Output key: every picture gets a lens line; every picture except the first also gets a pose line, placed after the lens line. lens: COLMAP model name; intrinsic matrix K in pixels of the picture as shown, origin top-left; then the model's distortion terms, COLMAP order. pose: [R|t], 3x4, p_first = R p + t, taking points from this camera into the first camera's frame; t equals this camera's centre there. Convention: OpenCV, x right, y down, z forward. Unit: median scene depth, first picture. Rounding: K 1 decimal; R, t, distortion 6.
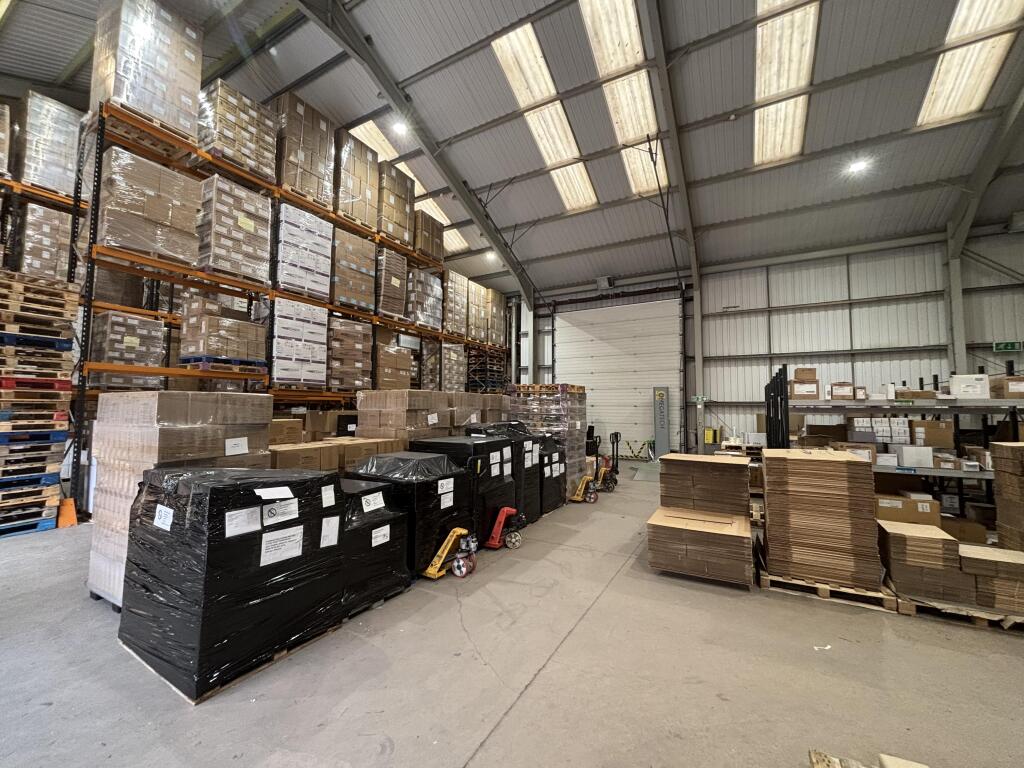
lens RADIAL K [[414.0, 0, 508.3], [0, 414.0, 382.6], [0, 0, 1]] dist [0.001644, -0.000231]
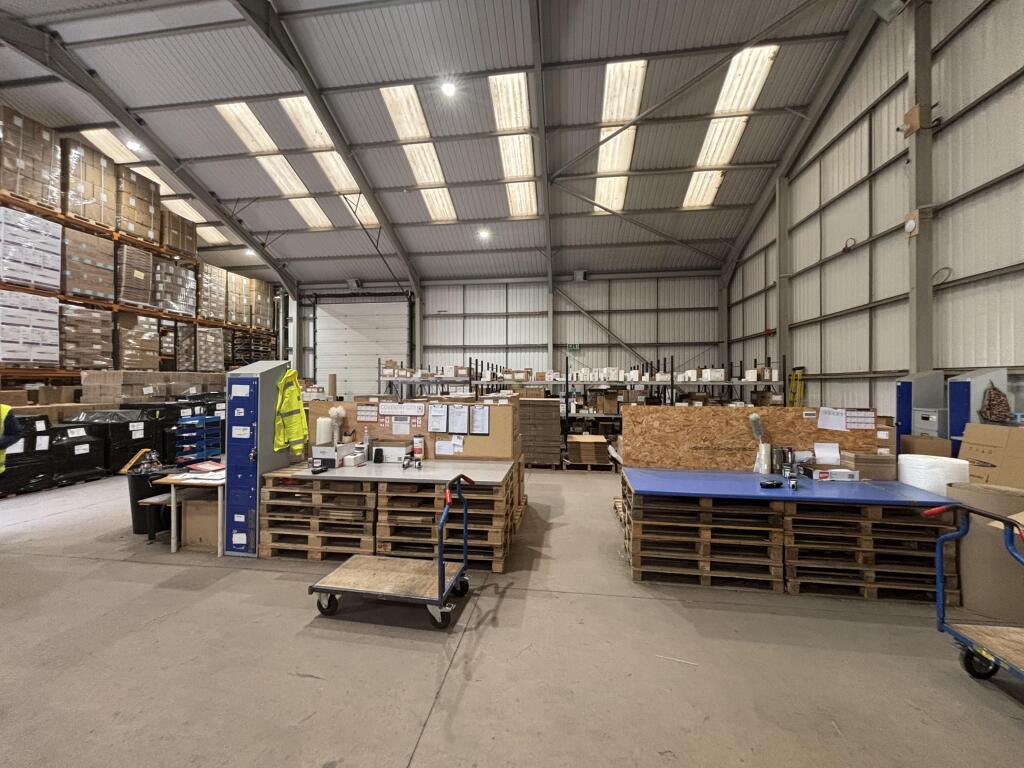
lens RADIAL K [[414.0, 0, 507.1], [0, 414.0, 382.7], [0, 0, 1]] dist [0.001644, -0.000231]
pose [[0.931079, -0.005200, 0.364781, 0.306340], [-0.017049, 0.998186, 0.057745, -0.030291], [-0.364419, -0.059984, 0.929301, -0.549372]]
